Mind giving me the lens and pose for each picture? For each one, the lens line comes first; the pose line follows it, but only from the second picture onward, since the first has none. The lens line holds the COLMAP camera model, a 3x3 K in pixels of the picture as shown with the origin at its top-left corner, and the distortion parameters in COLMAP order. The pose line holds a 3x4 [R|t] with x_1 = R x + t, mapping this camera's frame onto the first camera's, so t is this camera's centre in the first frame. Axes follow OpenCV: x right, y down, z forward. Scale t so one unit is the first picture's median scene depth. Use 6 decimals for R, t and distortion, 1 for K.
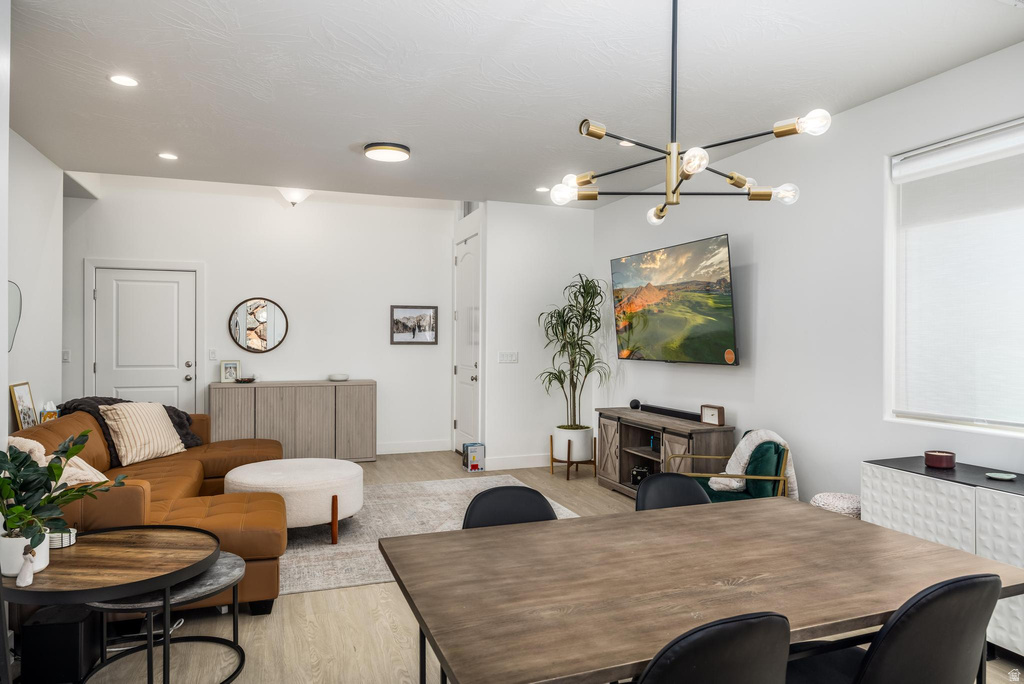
lens RADIAL K [[653.9, 0, 531.6], [0, 653.9, 341.5], [0, 0, 1]] dist [-0.004601, -0.000561]
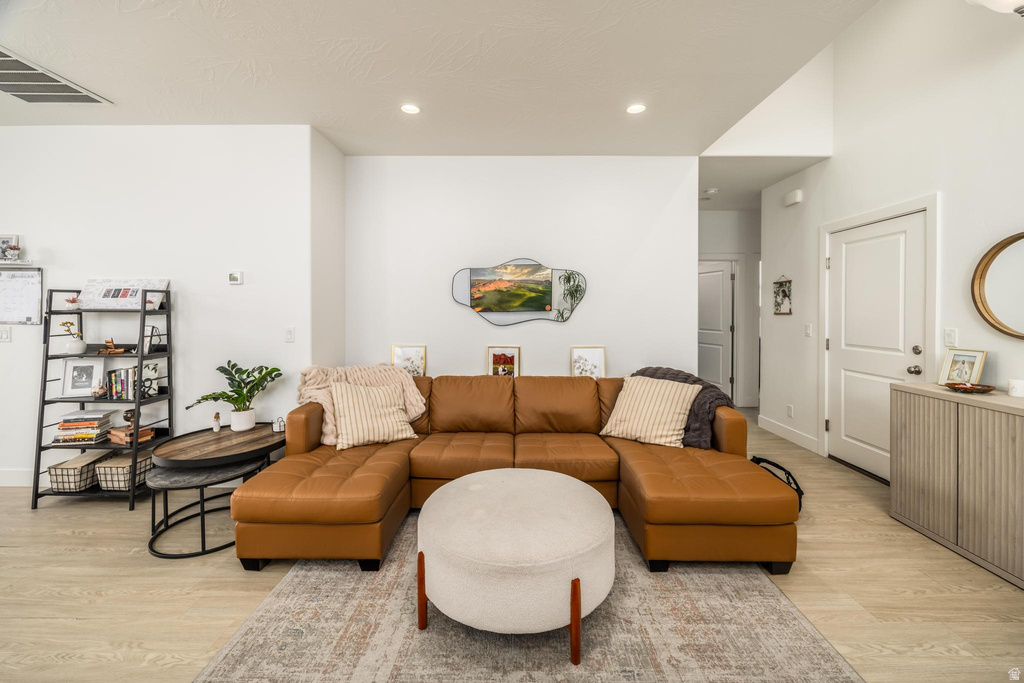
lens RADIAL K [[418.7, 0, 509.5], [0, 418.7, 314.5], [0, 0, 1]] dist [-0.002781, -0.000244]
pose [[-0.376497, 0.002562, -0.926414, 0.038840], [-0.005871, 0.999969, 0.005152, -0.001849], [0.926399, 0.007379, -0.376470, 0.988494]]
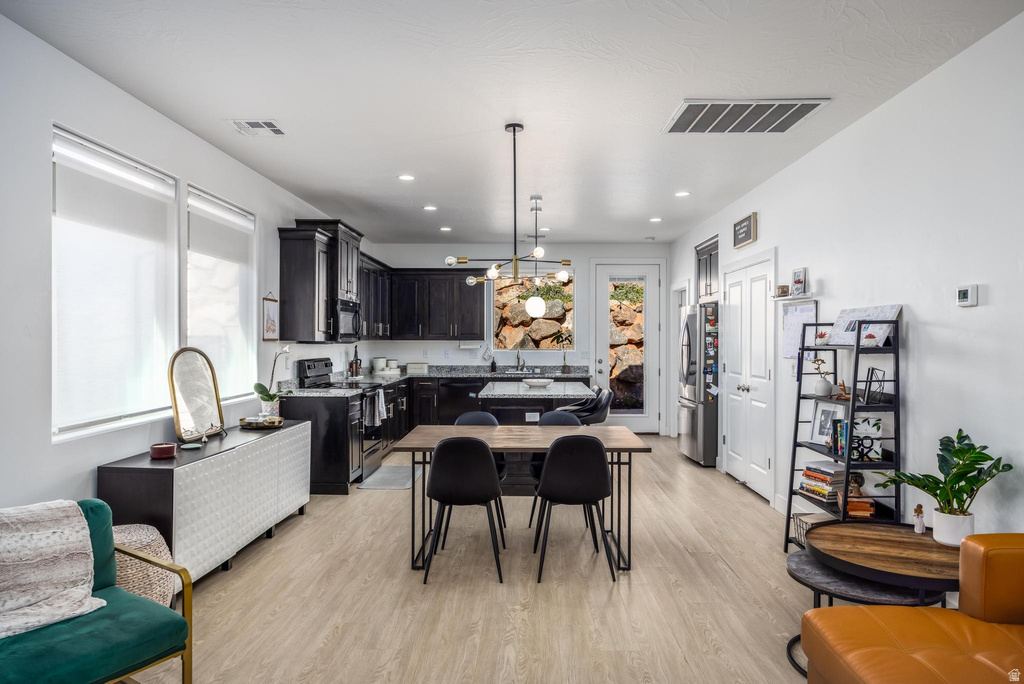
lens RADIAL K [[612.7, 0, 515.3], [0, 612.7, 341.9], [0, 0, 1]] dist [-0.000663, -0.000078]
pose [[-0.925880, -0.008684, 0.377717, -0.202522], [-0.005208, 0.999934, 0.010224, -0.012181], [-0.377781, 0.007499, -0.925864, 1.048899]]
